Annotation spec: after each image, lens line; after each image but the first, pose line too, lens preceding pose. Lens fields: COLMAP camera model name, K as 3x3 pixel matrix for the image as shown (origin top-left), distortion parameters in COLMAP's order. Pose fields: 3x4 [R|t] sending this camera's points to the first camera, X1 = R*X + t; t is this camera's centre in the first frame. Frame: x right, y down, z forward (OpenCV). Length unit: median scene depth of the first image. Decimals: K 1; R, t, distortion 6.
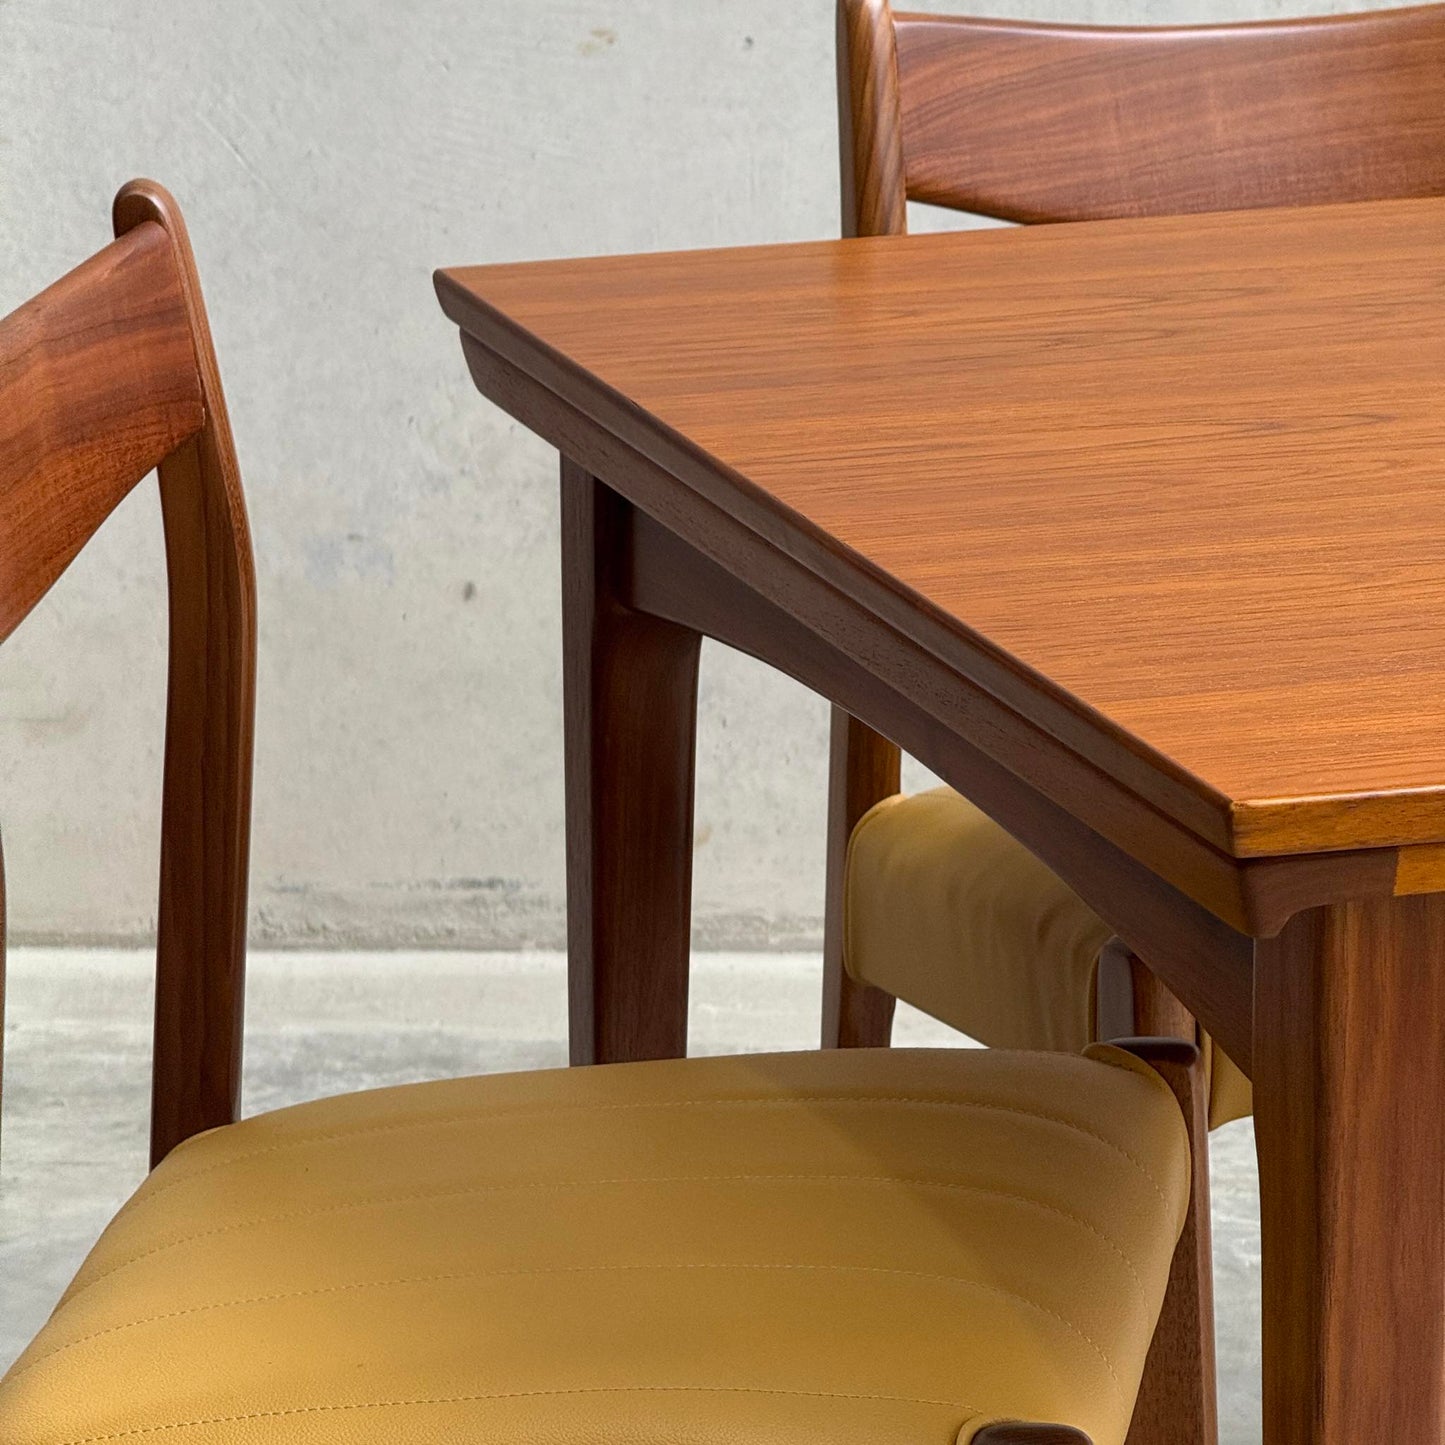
lens RADIAL K [[6853.7, 0, 722.5], [0, 6853.7, 722.5], [0, 0, 1]] dist [0.223963, -0.561804]
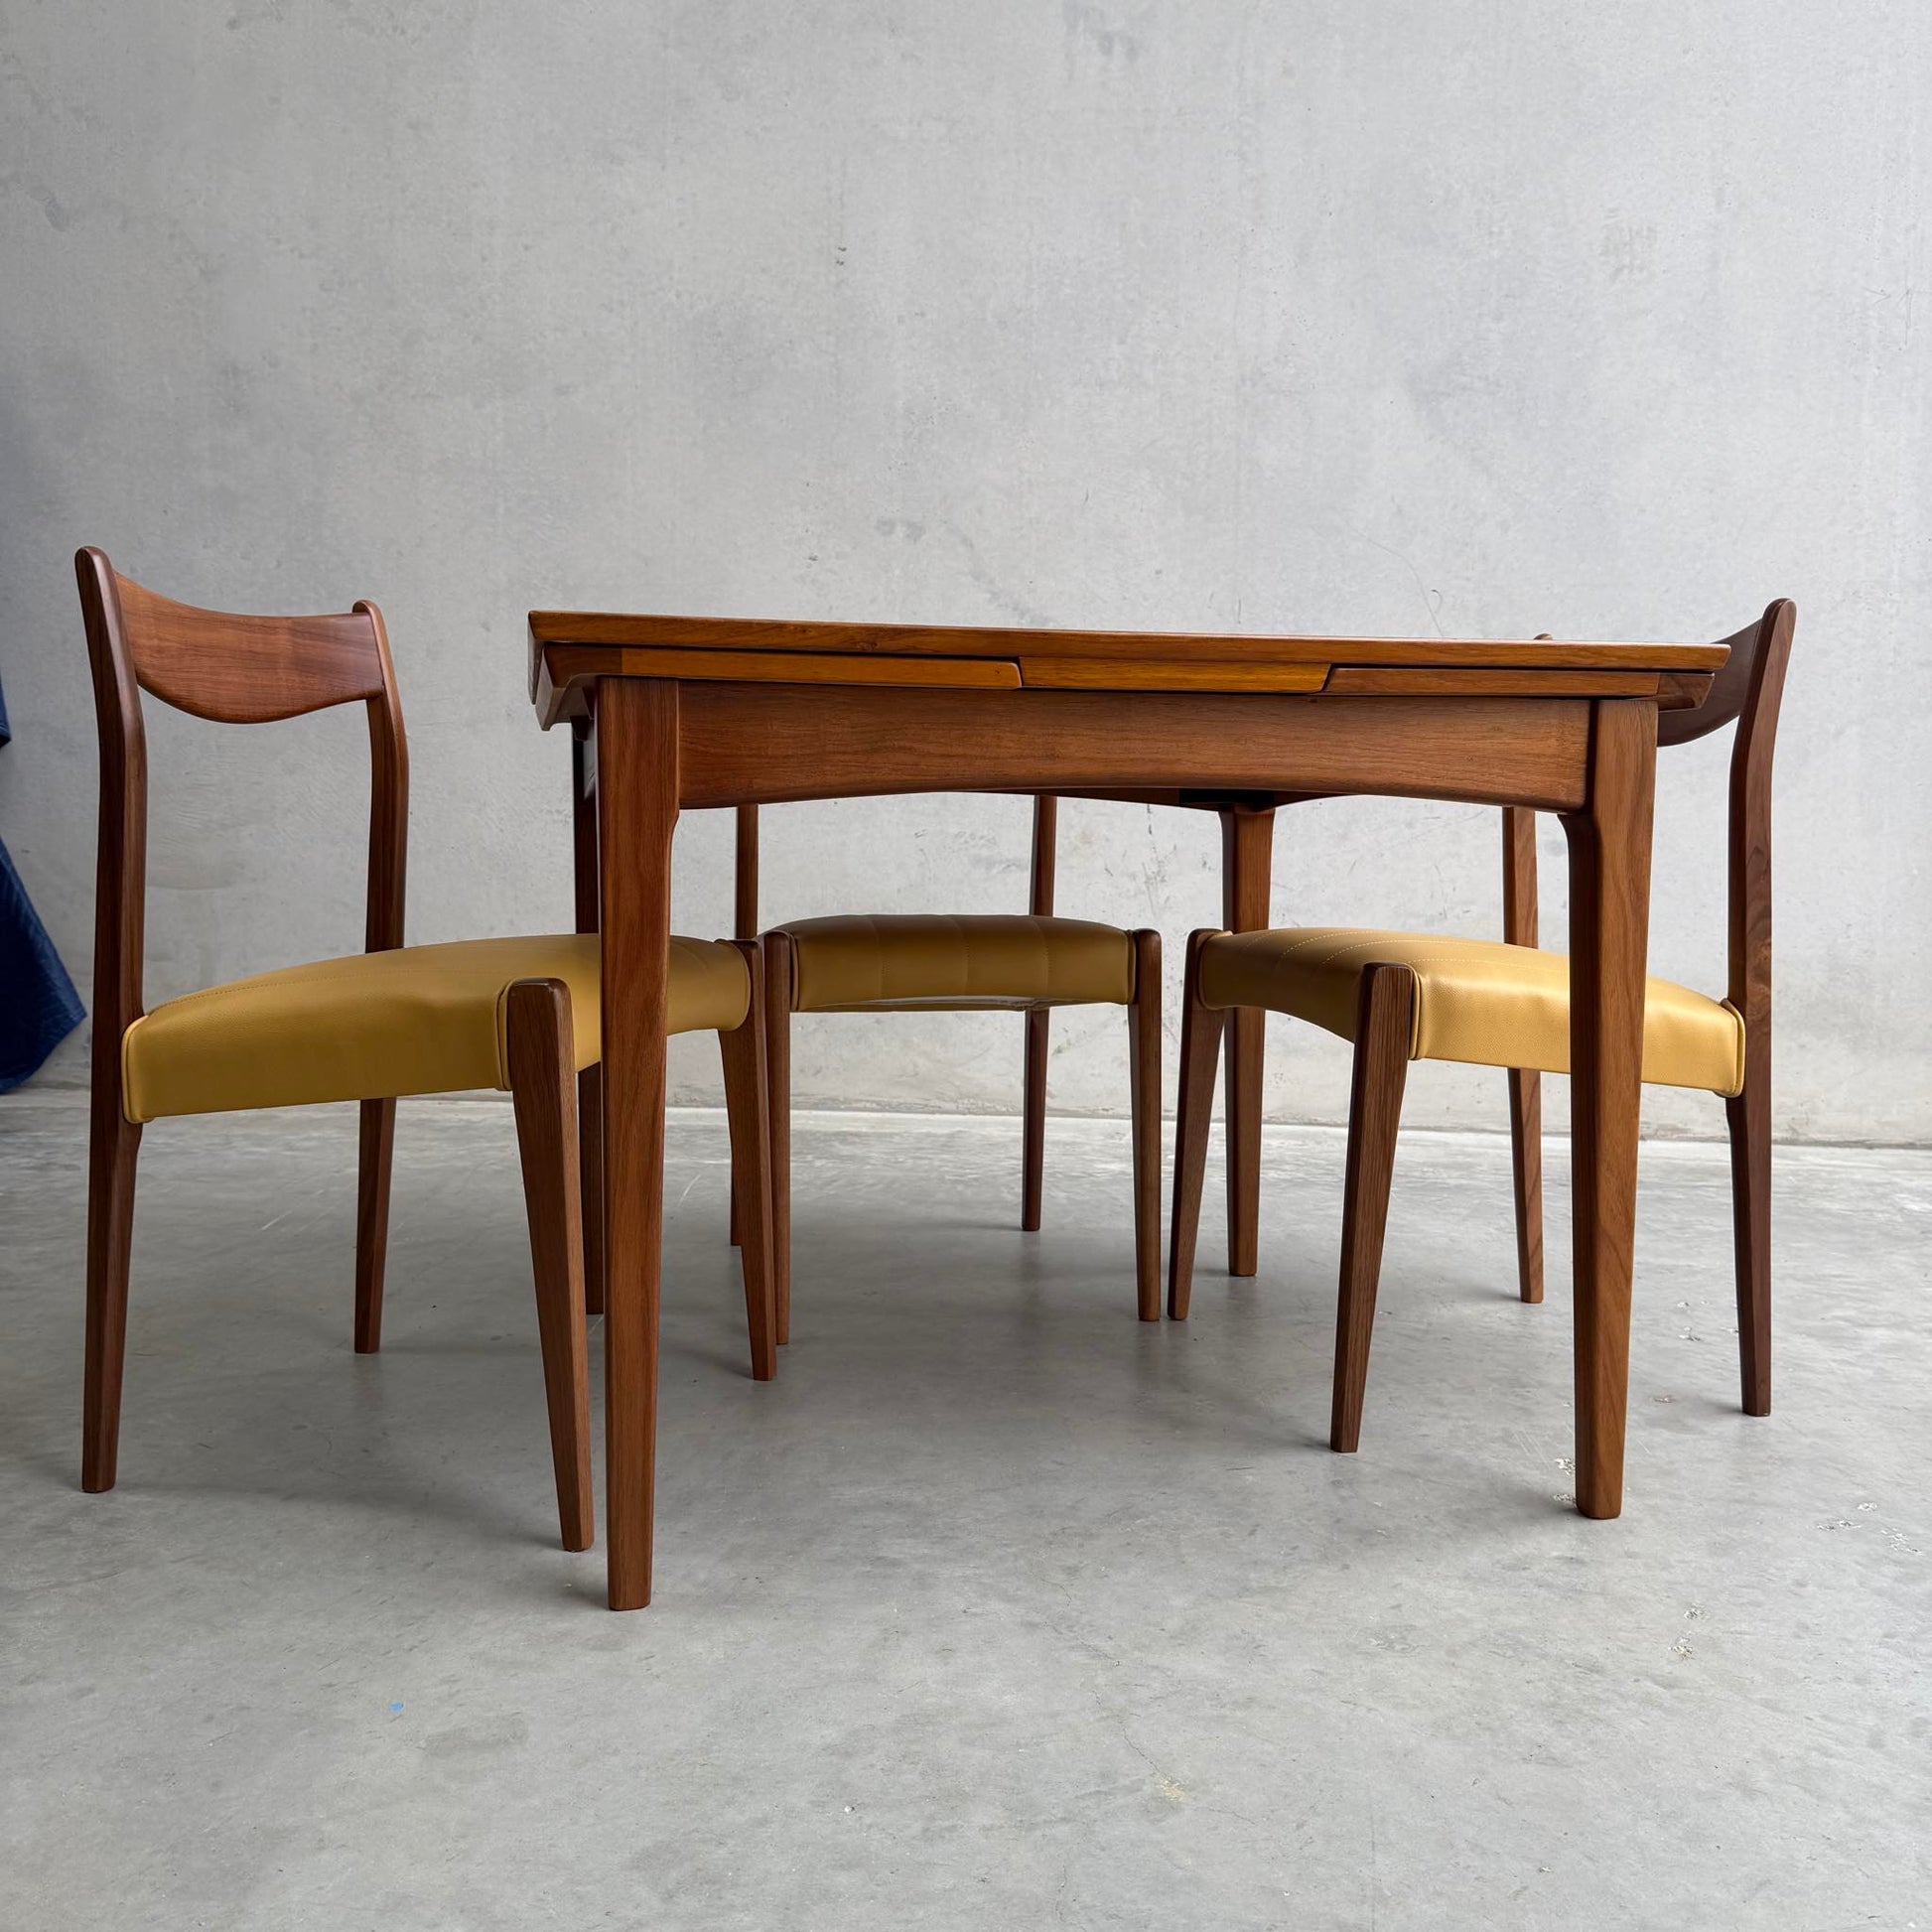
lens RADIAL K [[1806.4, 0, 974.9], [0, 1806.4, 959.7], [0, 0, 1]] dist [0.193743, -0.434981]
pose [[0.996344, 0.020719, -0.082880, 0.133097], [-0.035311, 0.983272, -0.178689, 0.110862], [0.077791, 0.180962, 0.980409, 0.225004]]
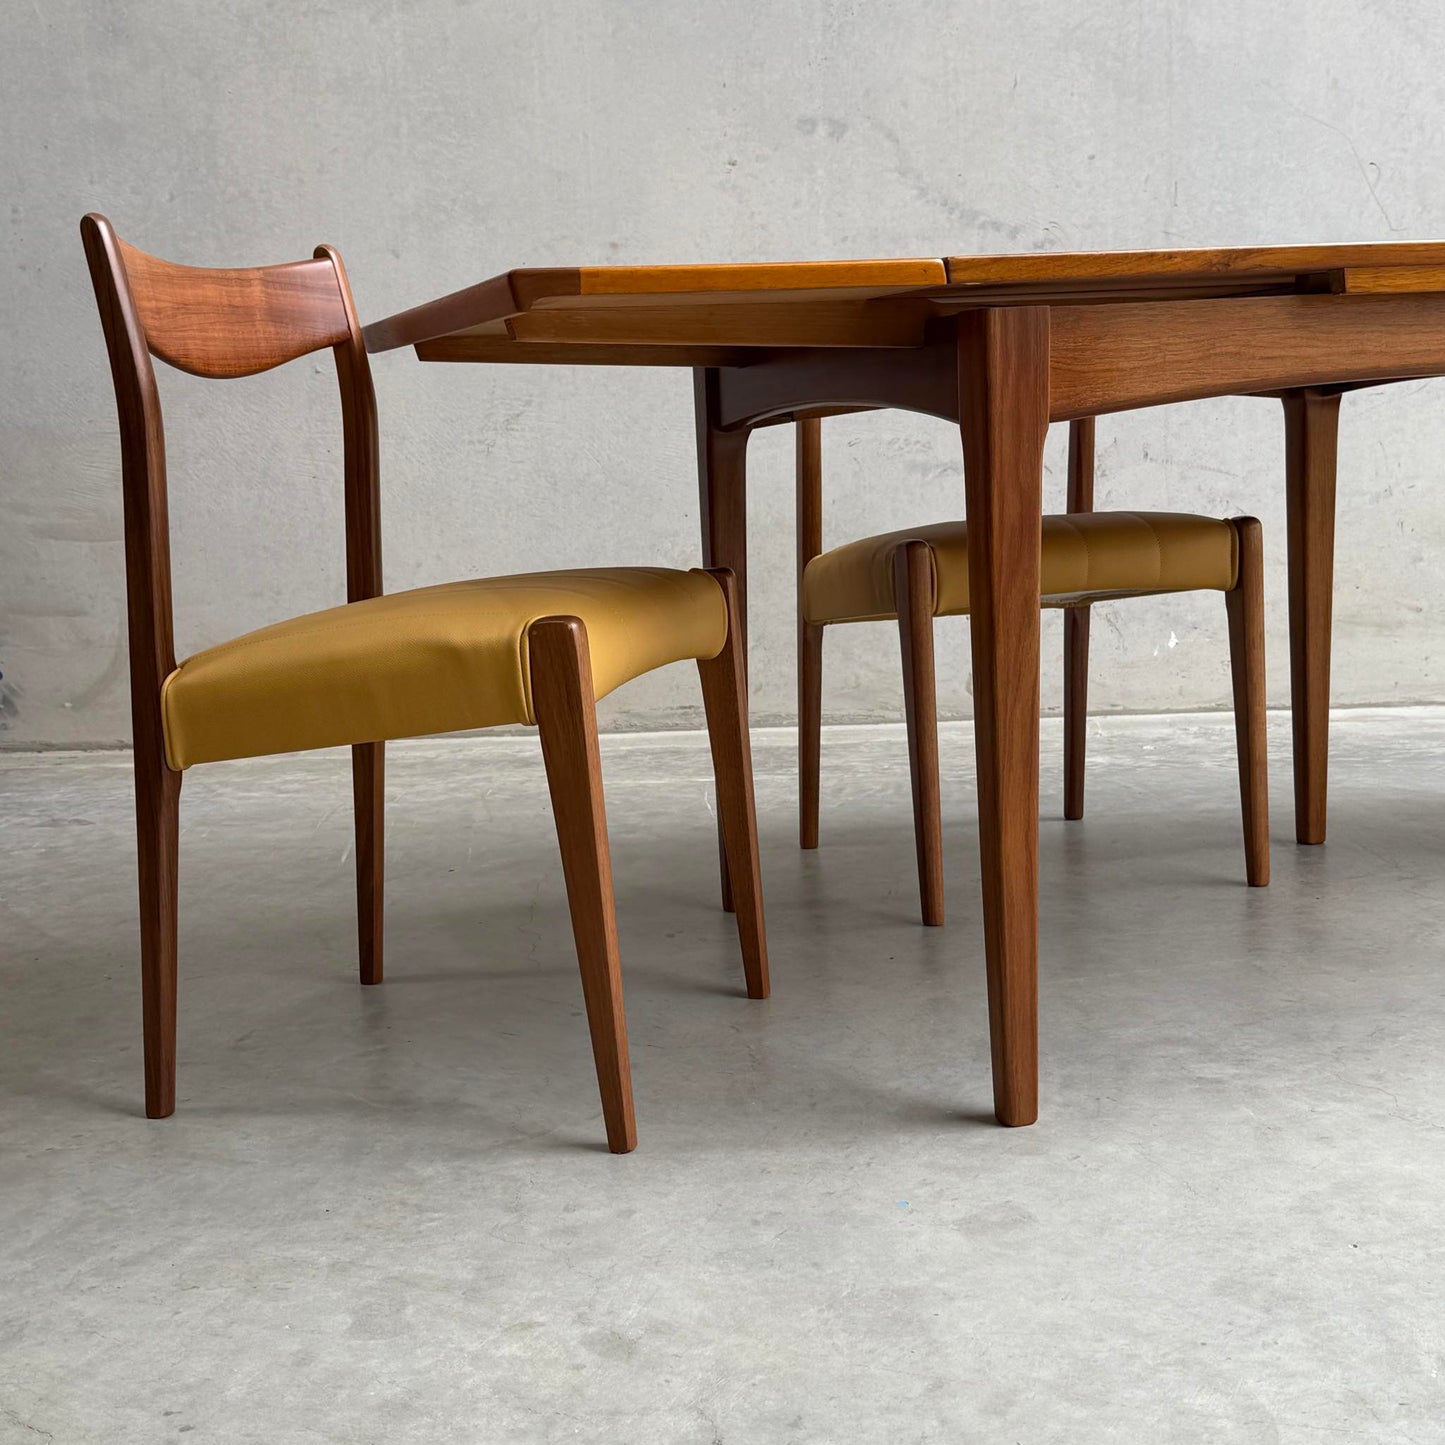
lens RADIAL K [[1960.5, 0, 700.7], [0, 1960.5, 736.4], [0, 0, 1]] dist [0.236288, -0.588645]
pose [[0.998671, -0.035853, -0.037013, 0.002519], [0.031946, 0.994349, -0.101237, 0.127340], [0.040433, 0.099920, 0.994174, 0.148324]]
